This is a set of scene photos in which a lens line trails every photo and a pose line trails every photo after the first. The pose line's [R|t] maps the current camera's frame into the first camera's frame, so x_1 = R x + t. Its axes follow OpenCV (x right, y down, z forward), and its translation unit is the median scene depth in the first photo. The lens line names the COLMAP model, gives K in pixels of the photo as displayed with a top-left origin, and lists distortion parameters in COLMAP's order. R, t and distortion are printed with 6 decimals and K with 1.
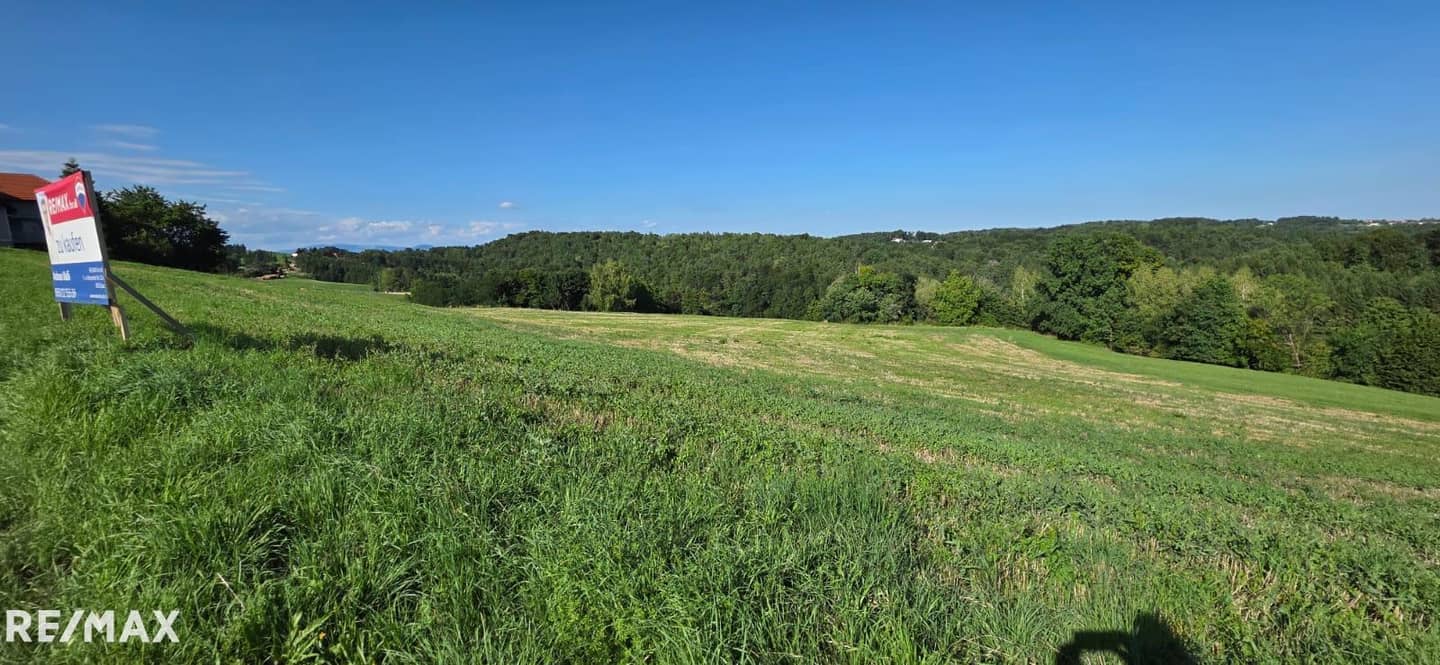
lens RADIAL K [[571.1, 0, 720.6], [0, 571.1, 327.2], [0, 0, 1]] dist [0.001794, -0.001247]
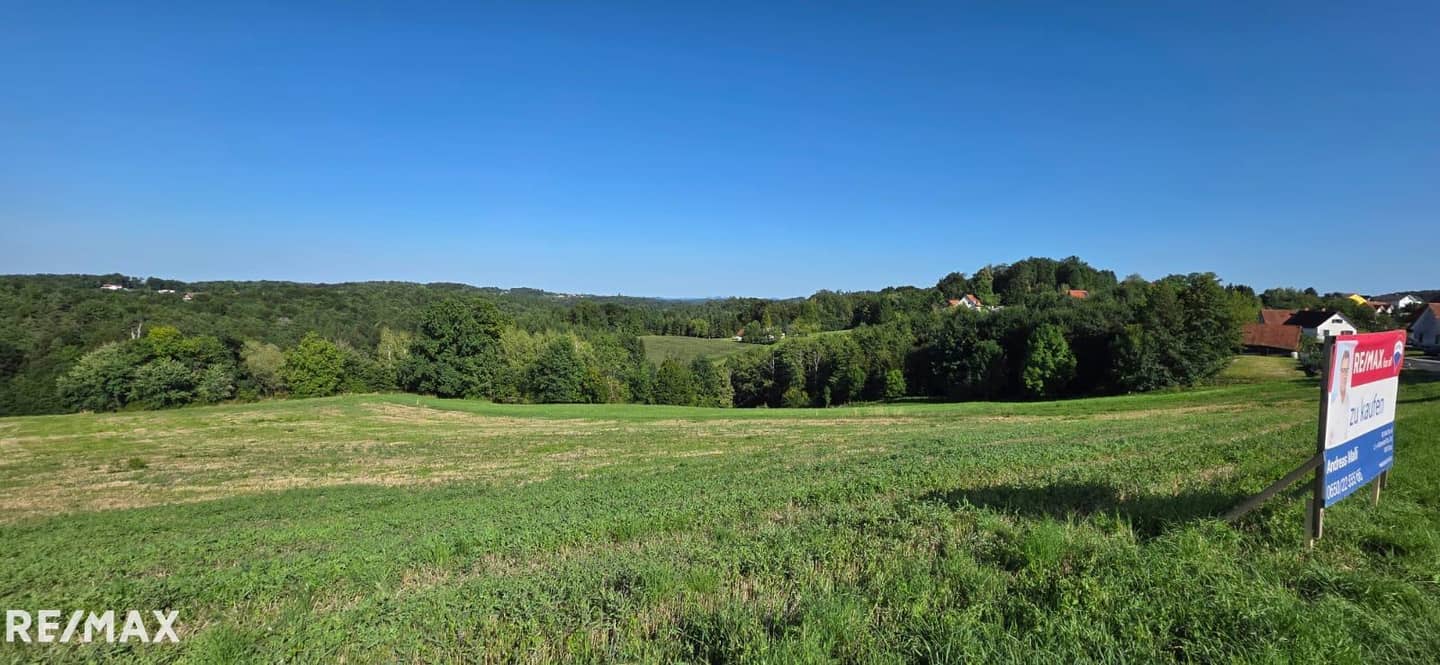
lens RADIAL K [[571.1, 0, 721.7], [0, 571.1, 329.2], [0, 0, 1]] dist [0.001794, -0.001247]
pose [[0.429282, -0.006504, 0.903147, -0.081466], [0.093119, 0.994964, -0.037096, -0.011318], [-0.898357, 0.100025, 0.427726, 0.053028]]
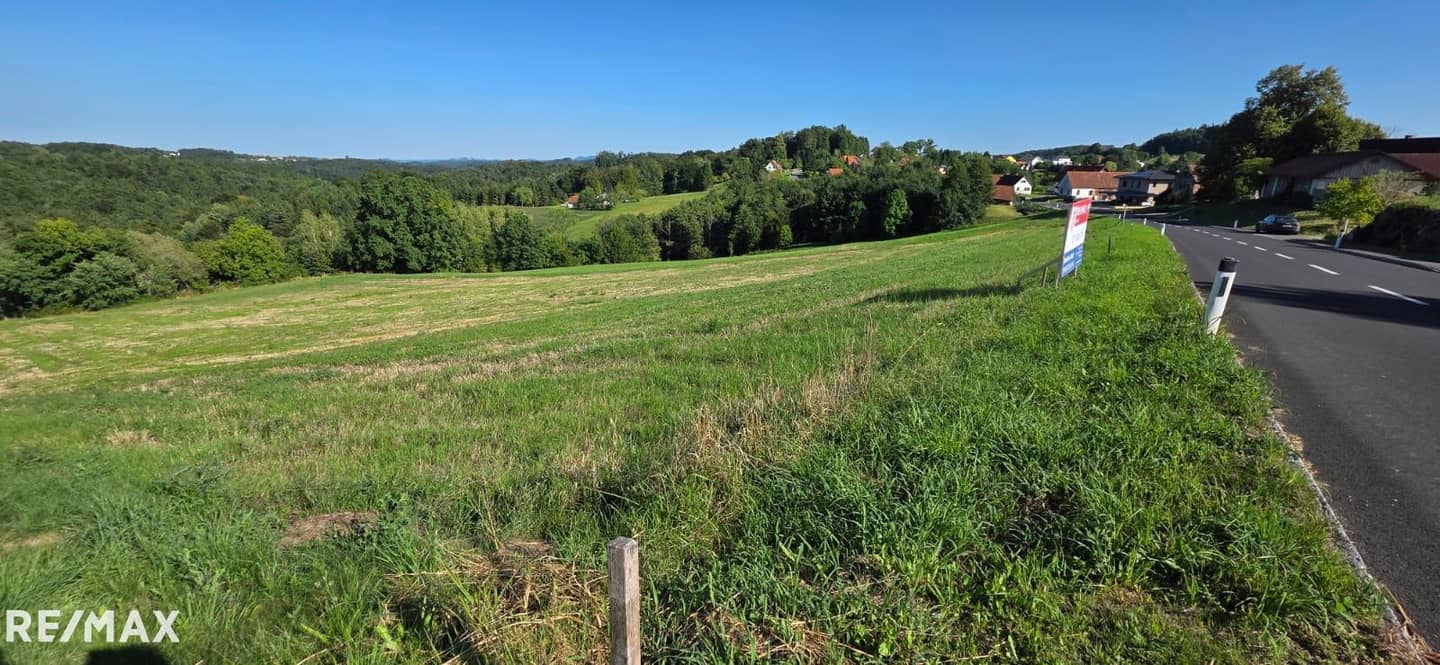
lens RADIAL K [[571.1, 0, 722.7], [0, 571.1, 329.2], [0, 0, 1]] dist [0.001794, -0.001247]
pose [[0.042462, -0.247014, 0.968081, -0.309639], [0.128919, 0.962209, 0.239861, -0.040310], [-0.990746, 0.114619, 0.072702, 0.202533]]
